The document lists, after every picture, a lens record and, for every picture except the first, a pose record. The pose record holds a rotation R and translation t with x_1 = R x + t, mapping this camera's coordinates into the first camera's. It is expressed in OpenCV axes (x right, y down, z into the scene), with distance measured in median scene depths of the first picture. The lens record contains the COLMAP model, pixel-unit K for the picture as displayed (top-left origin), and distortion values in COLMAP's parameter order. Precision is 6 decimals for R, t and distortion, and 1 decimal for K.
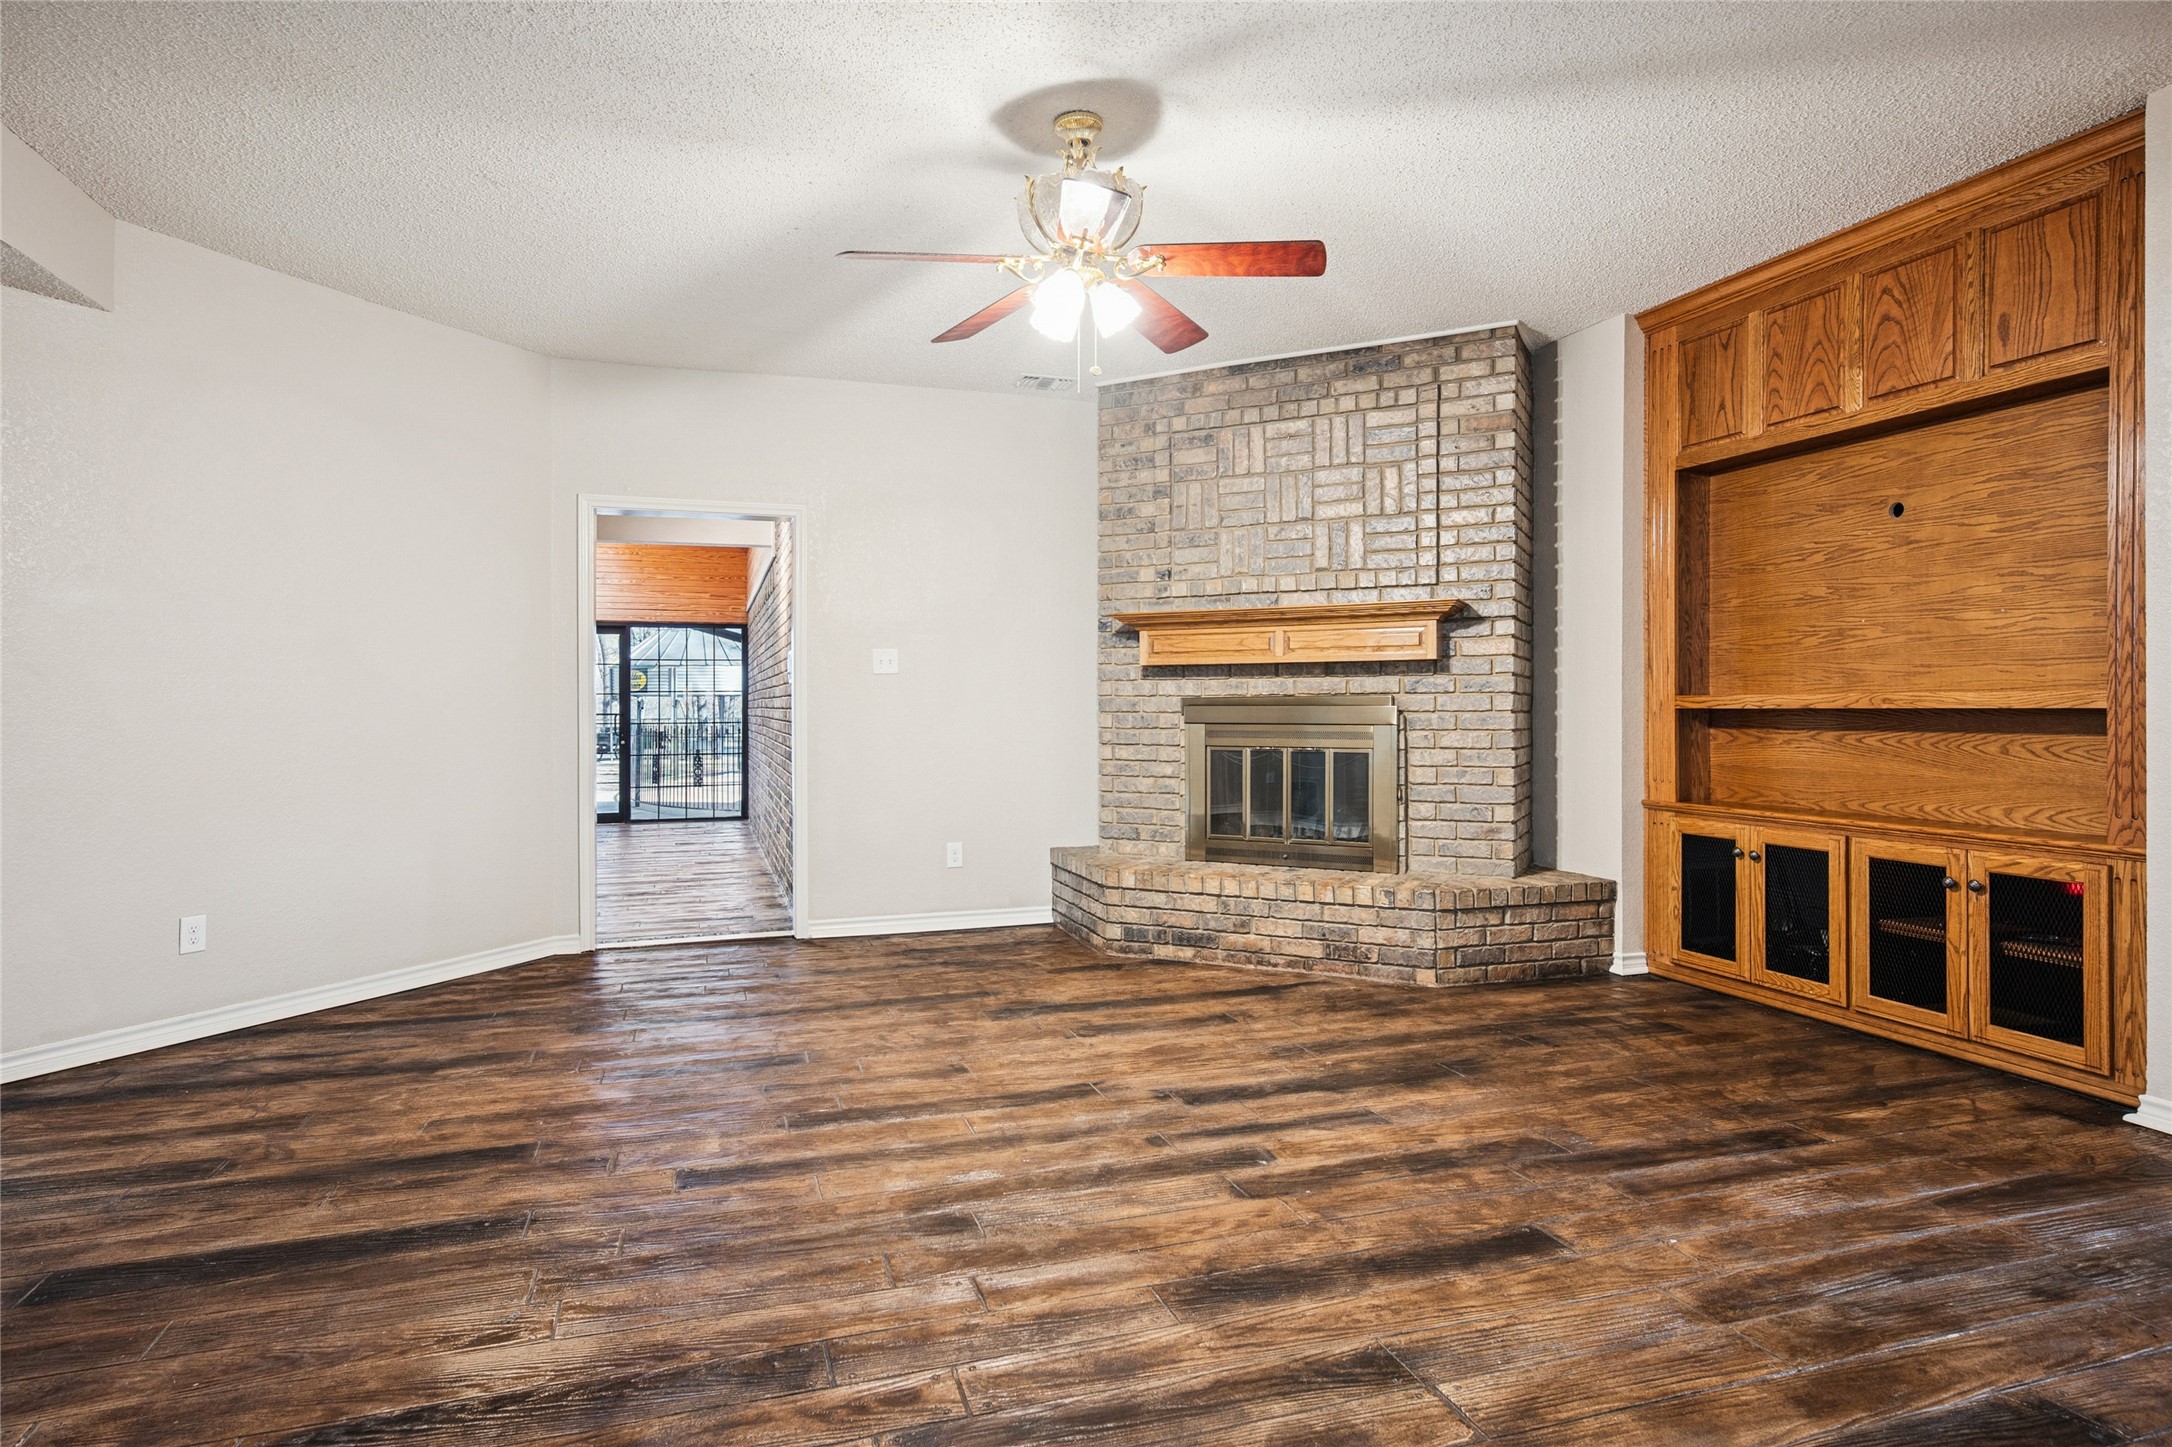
lens RADIAL K [[1134.6, 0, 1088.1], [0, 1134.6, 711.6], [0, 0, 1]] dist [-0.005834, 0.003025]
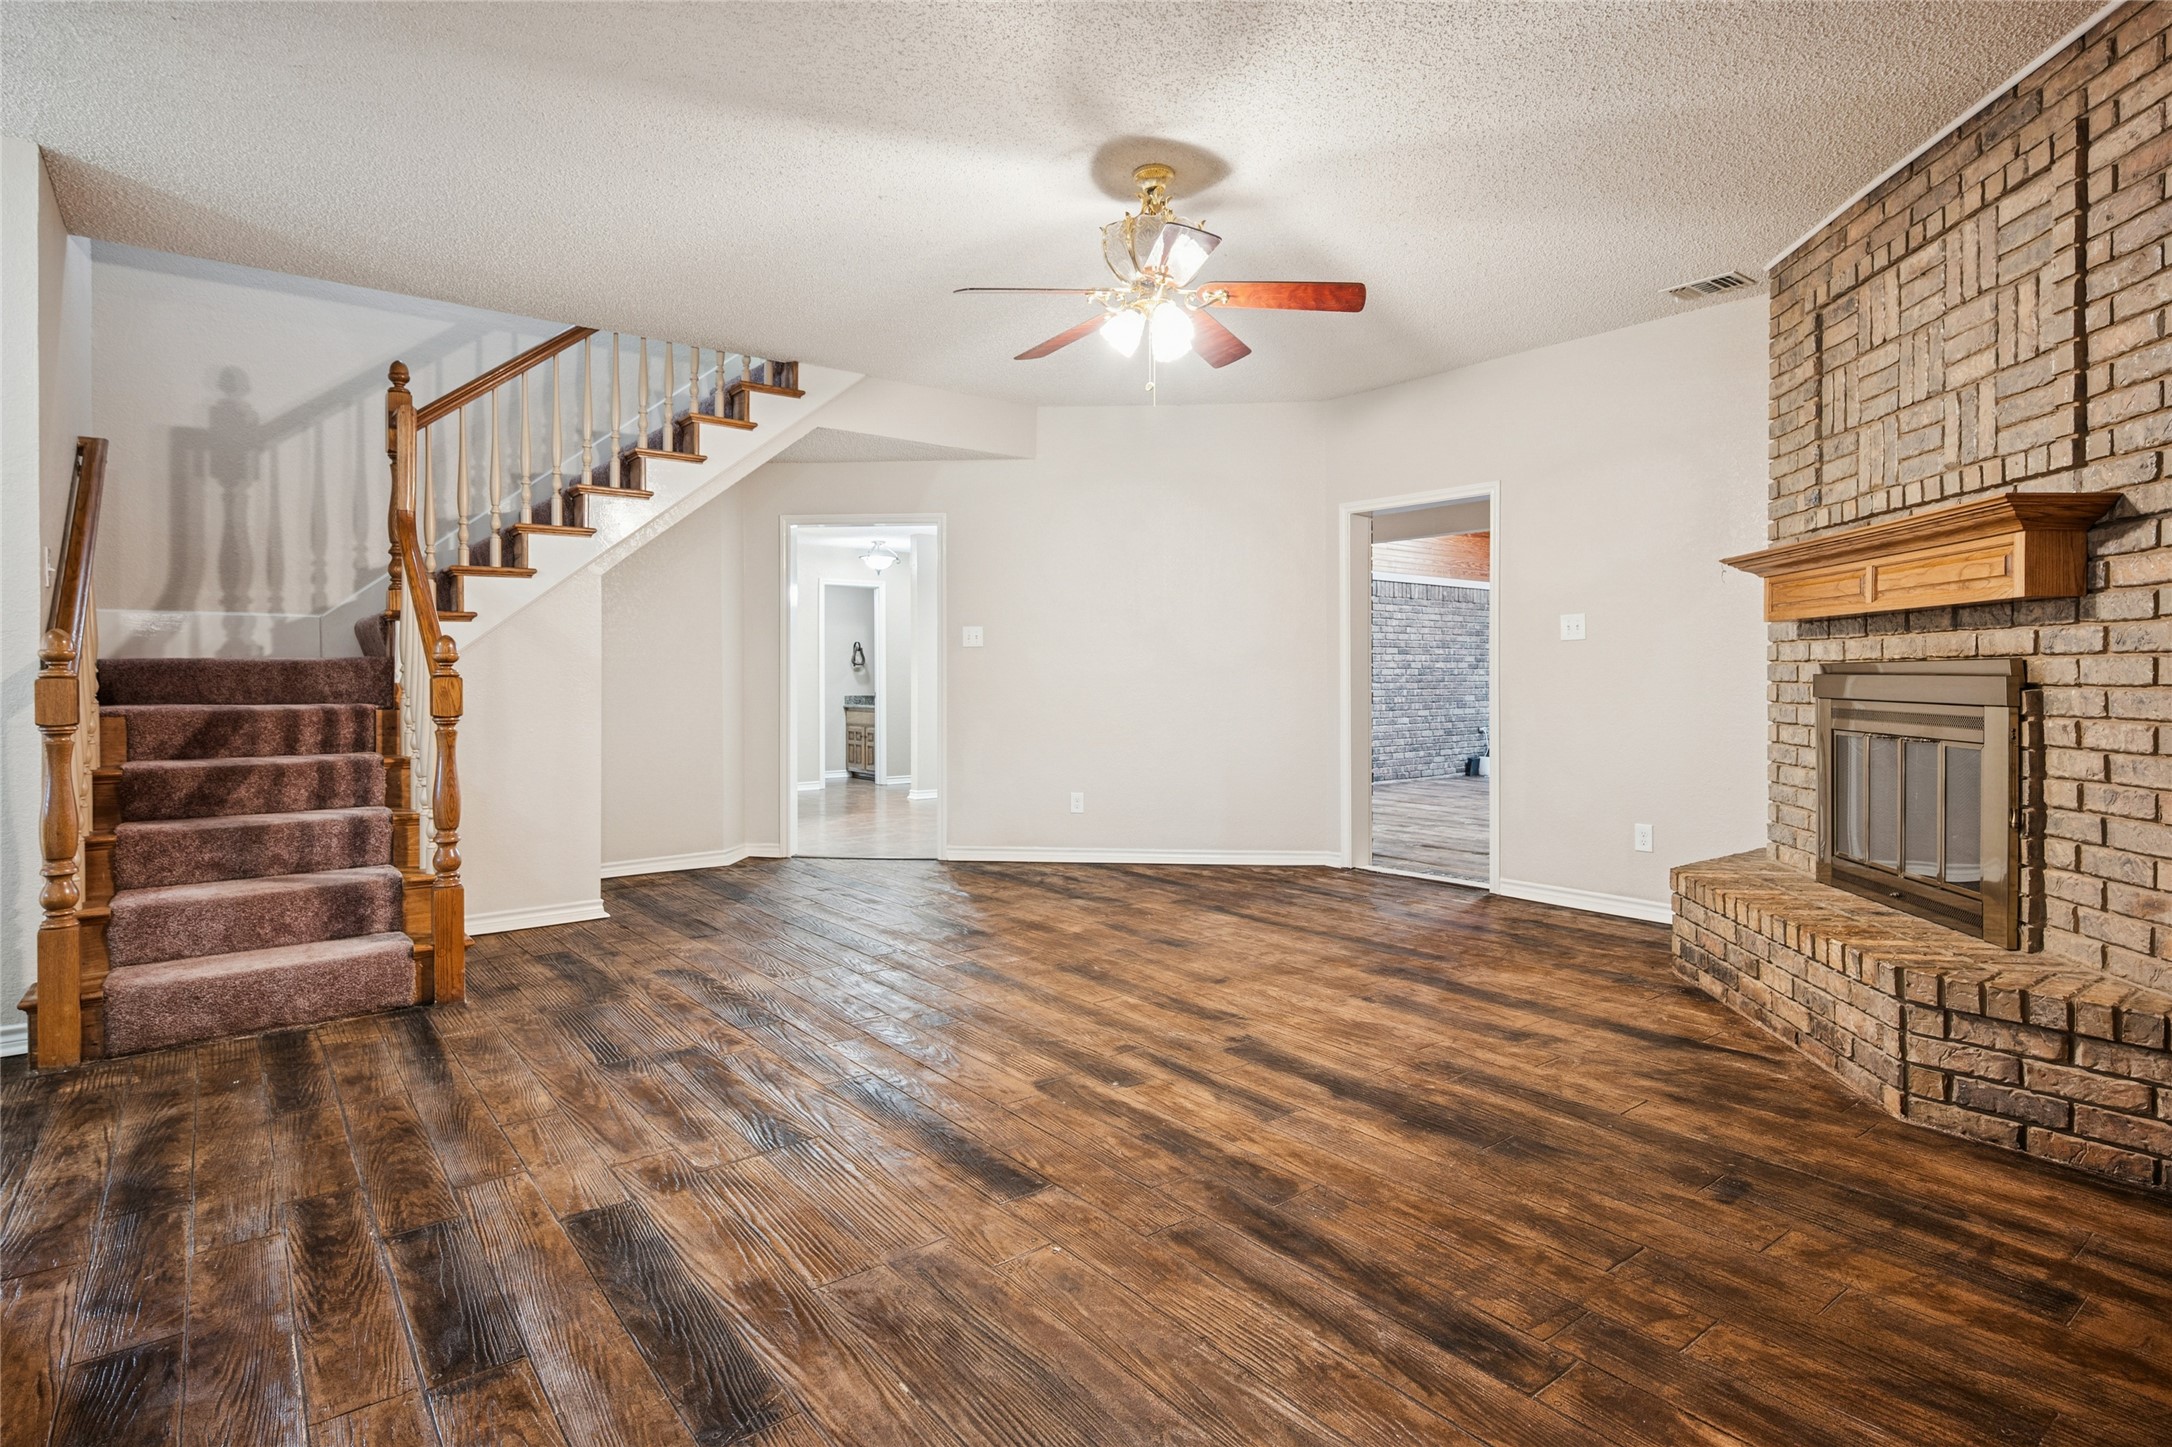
lens RADIAL K [[1134.6, 0, 1145.7], [0, 1134.6, 695.6], [0, 0, 1]] dist [-0.005834, 0.003025]
pose [[0.373289, 0.020633, -0.927485, 0.944389], [-0.004648, 0.999782, 0.020371, -0.006505], [0.927703, -0.003293, 0.373304, 0.483098]]
